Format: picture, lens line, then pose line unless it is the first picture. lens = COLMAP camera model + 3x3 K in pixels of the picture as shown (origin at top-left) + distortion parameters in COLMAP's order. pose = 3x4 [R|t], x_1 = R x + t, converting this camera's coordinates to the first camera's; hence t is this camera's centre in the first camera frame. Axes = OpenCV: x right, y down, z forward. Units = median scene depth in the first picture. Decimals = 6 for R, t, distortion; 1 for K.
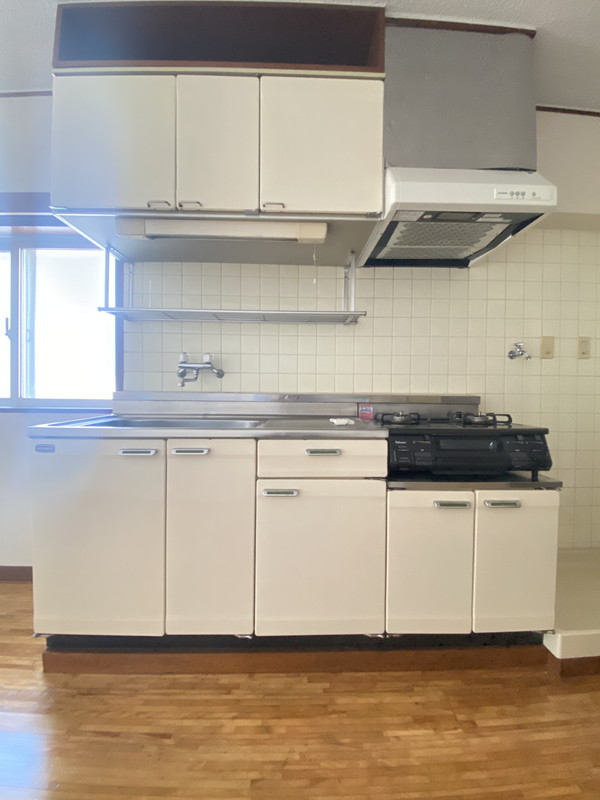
lens RADIAL K [[329.8, 0, 302.7], [0, 329.8, 398.9], [0, 0, 1]] dist [-0.003735, -0.006777]
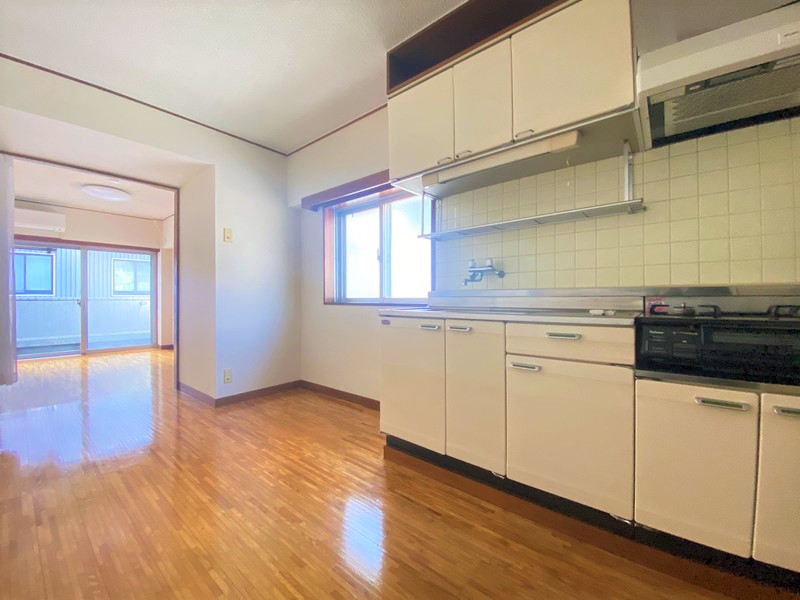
lens RADIAL K [[329.8, 0, 395.5], [0, 329.8, 300.4], [0, 0, 1]] dist [-0.003735, -0.006777]
pose [[0.743308, -0.011717, -0.668846, 0.372355], [0.001131, 0.999867, -0.016259, 0.053737], [0.668948, 0.011329, 0.743223, -0.225394]]
